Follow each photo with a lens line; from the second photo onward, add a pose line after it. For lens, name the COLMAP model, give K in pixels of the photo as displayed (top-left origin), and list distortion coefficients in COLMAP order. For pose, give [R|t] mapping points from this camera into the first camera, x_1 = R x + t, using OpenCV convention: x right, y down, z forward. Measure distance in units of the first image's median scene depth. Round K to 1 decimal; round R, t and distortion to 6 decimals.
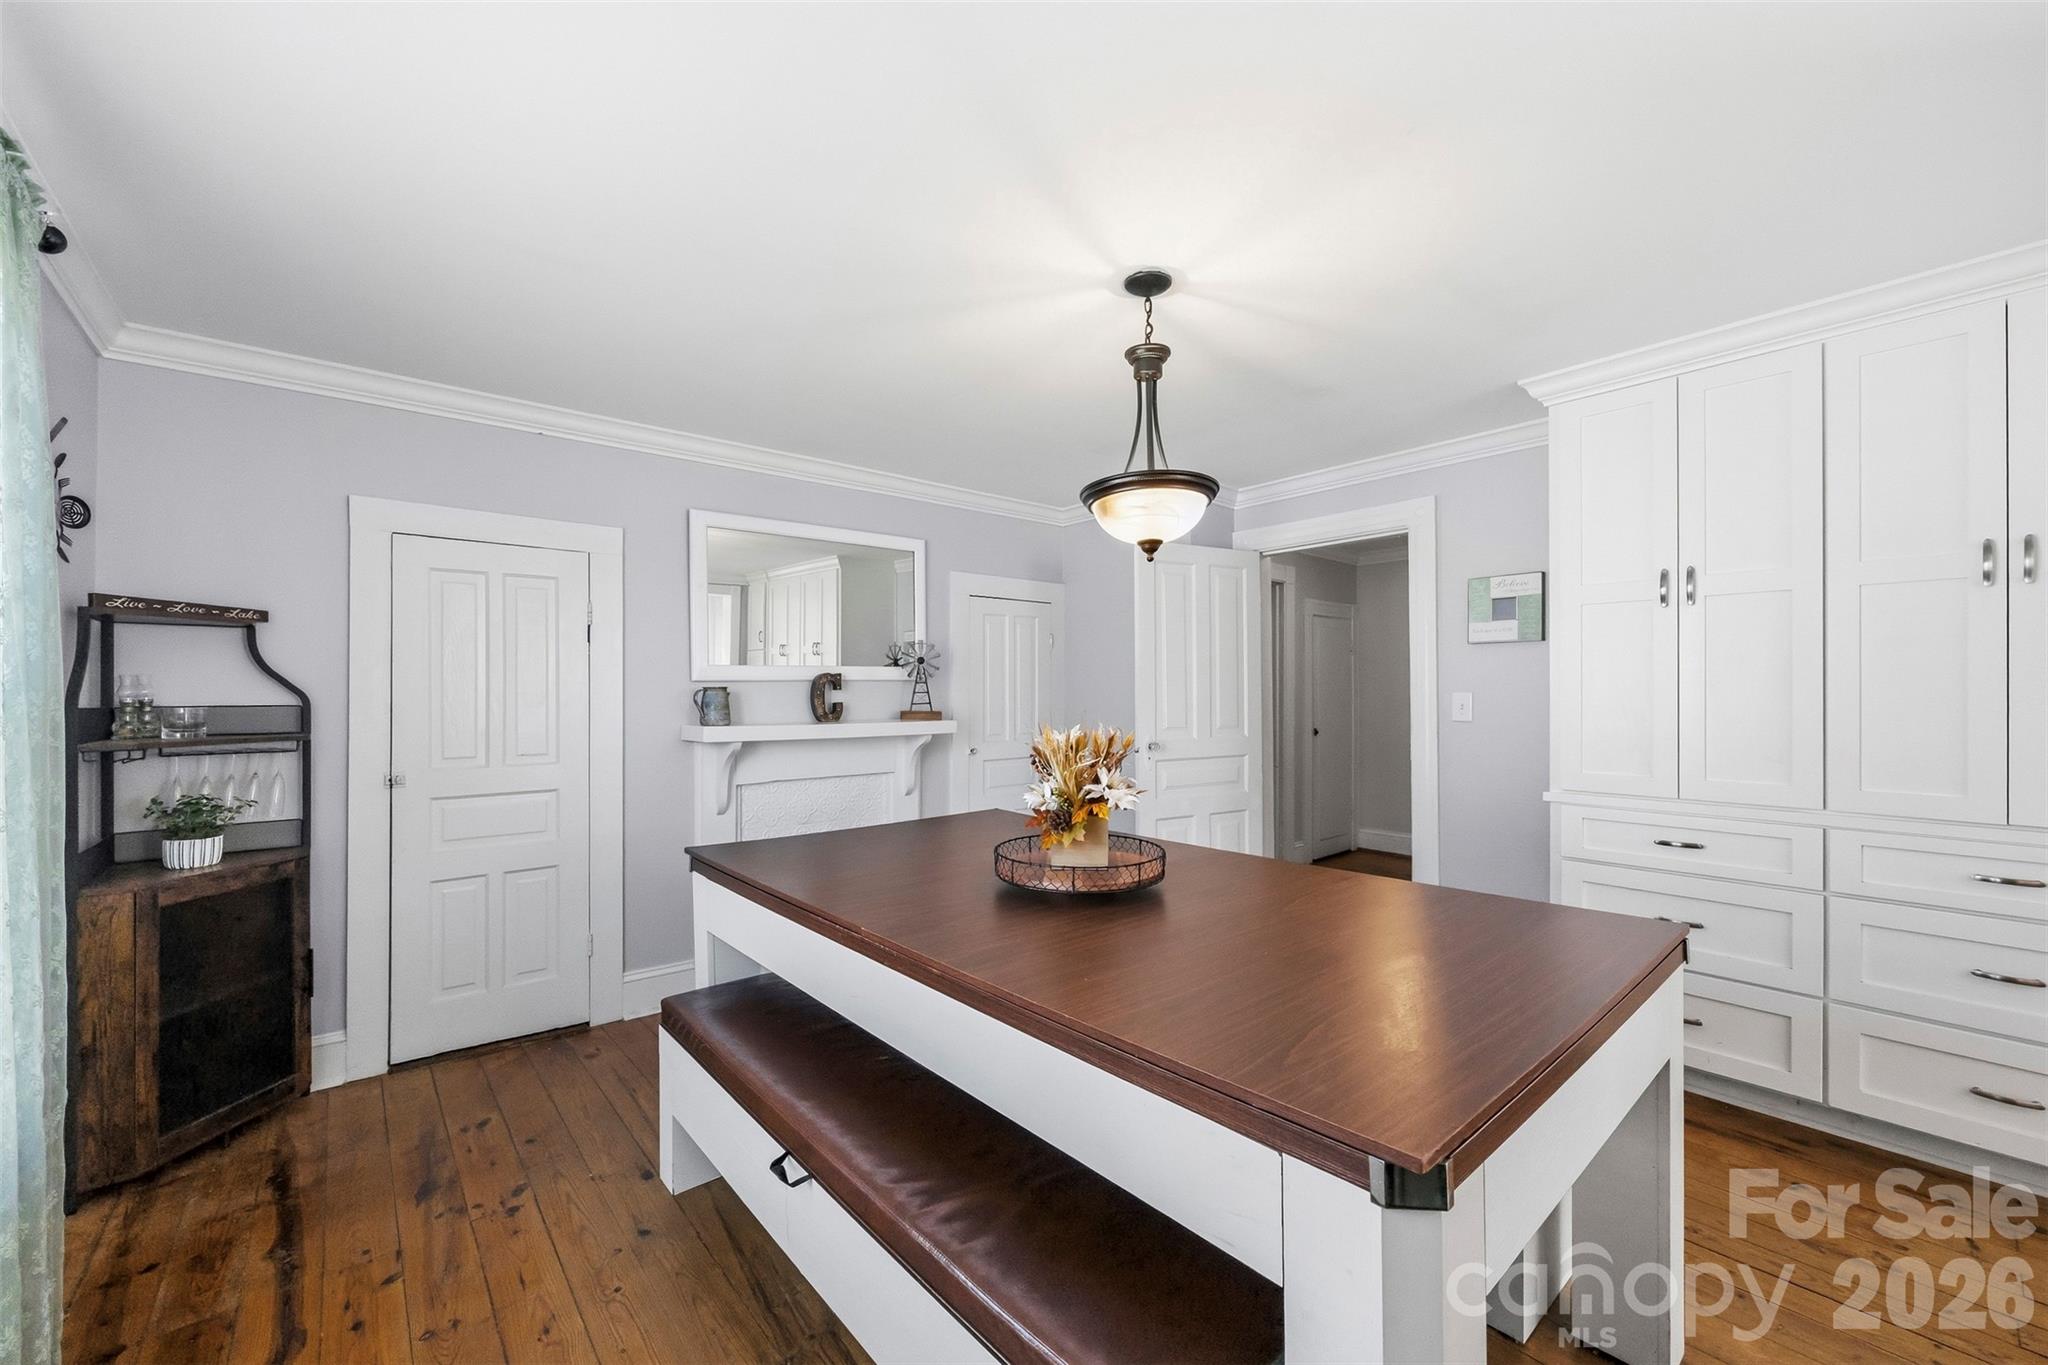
lens RADIAL K [[794.8, 0, 1015.5], [0, 794.8, 689.3], [0, 0, 1]] dist [0.001155, 0.000121]
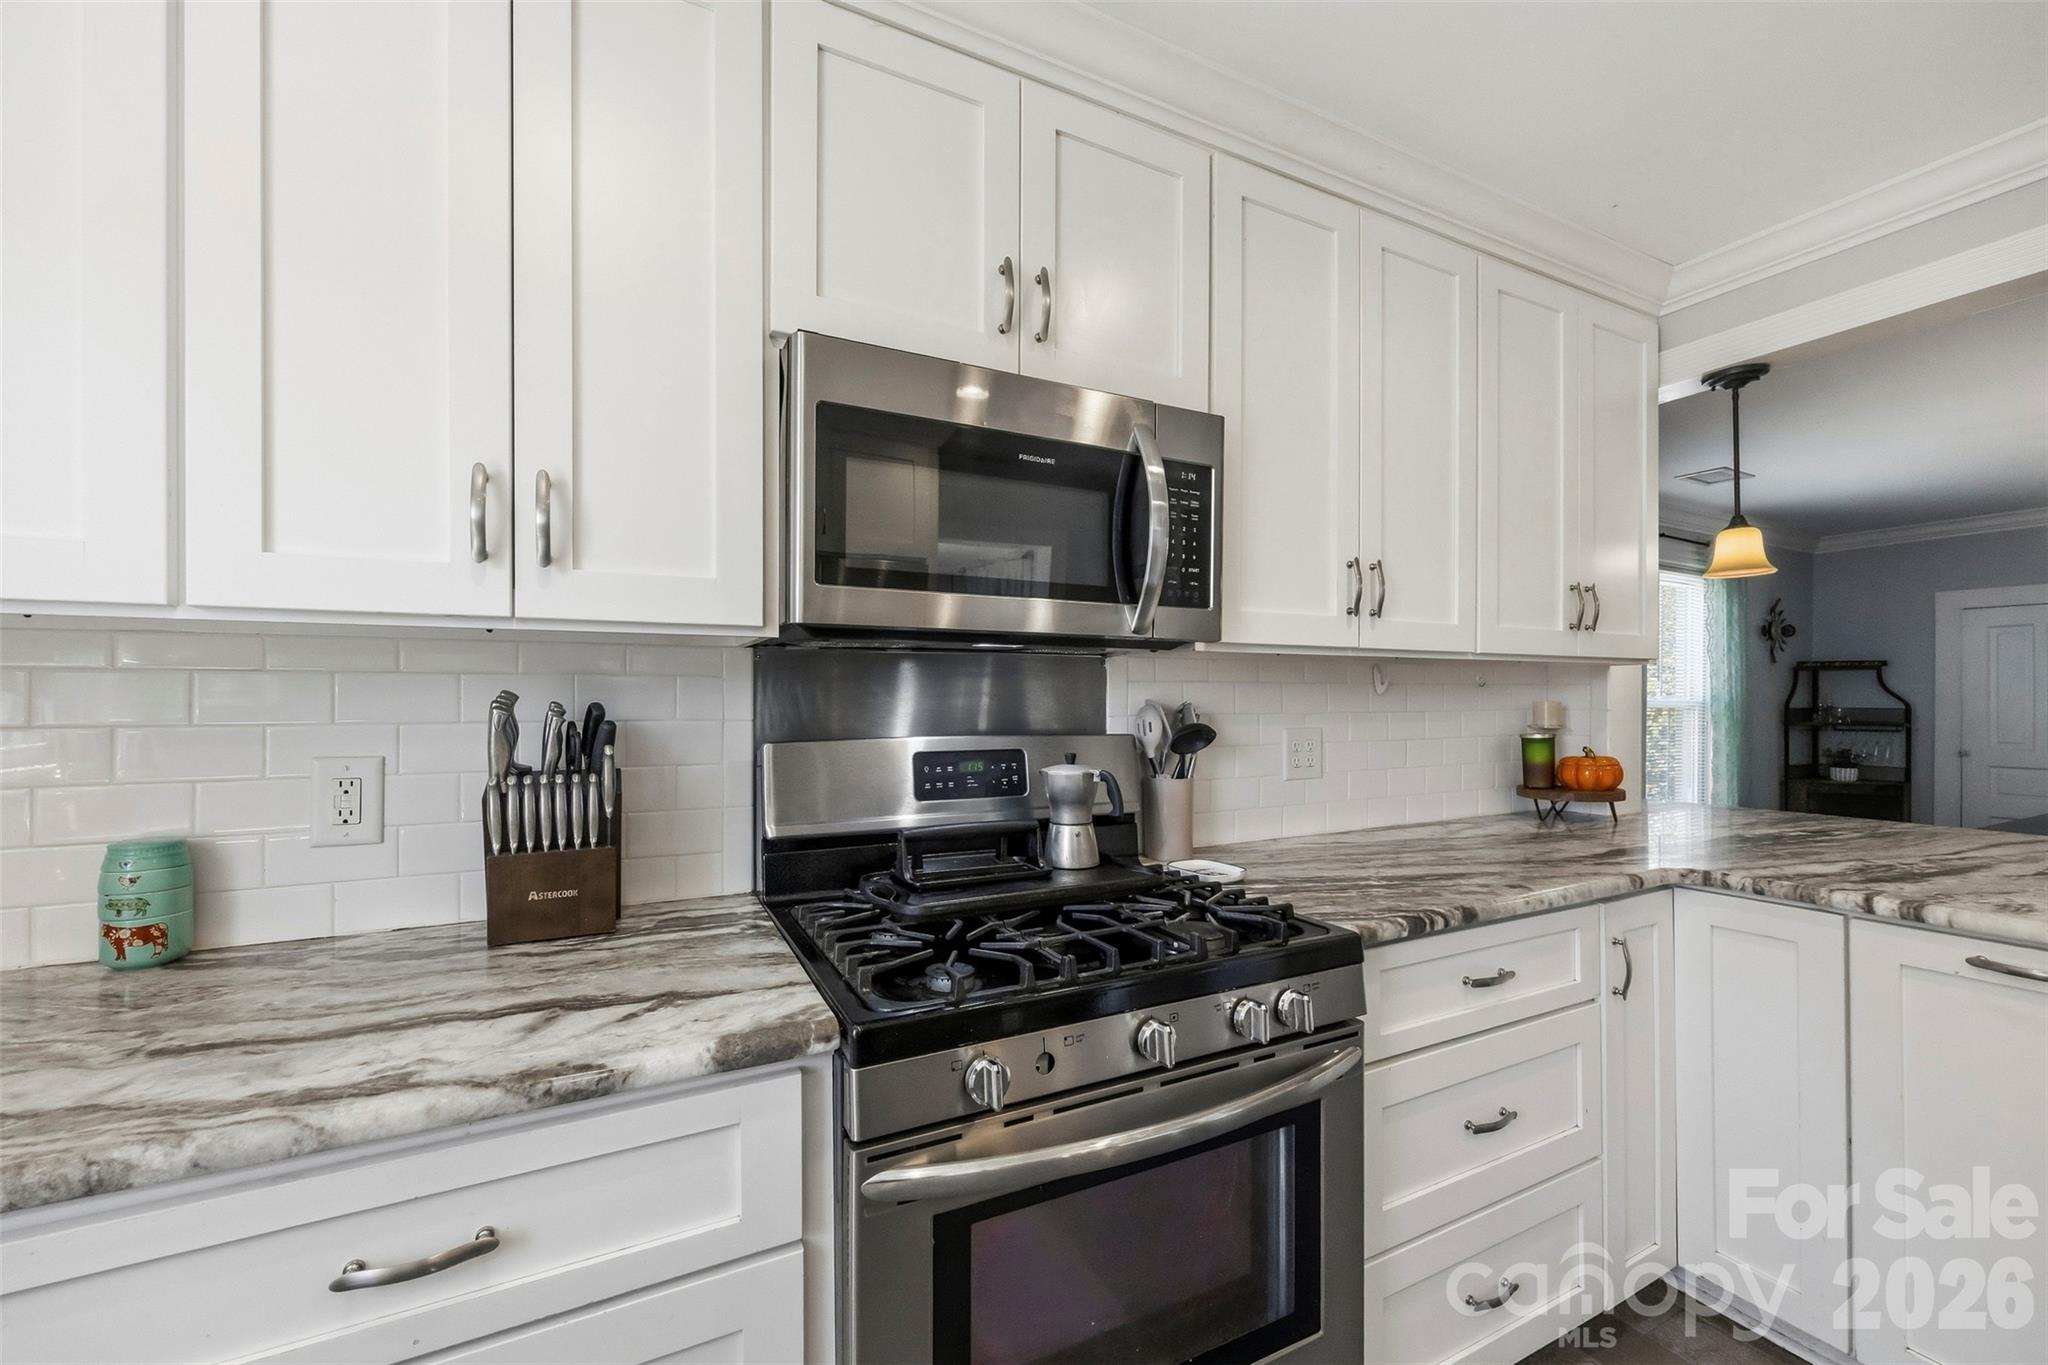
lens RADIAL K [[794.8, 0, 1012.9], [0, 794.8, 690.0], [0, 0, 1]] dist [0.001155, 0.000121]
pose [[-0.227253, -0.000891, -0.973835, 1.570394], [0.005499, 0.999982, -0.002198, -0.035522], [0.973820, -0.005855, -0.227244, -0.711281]]
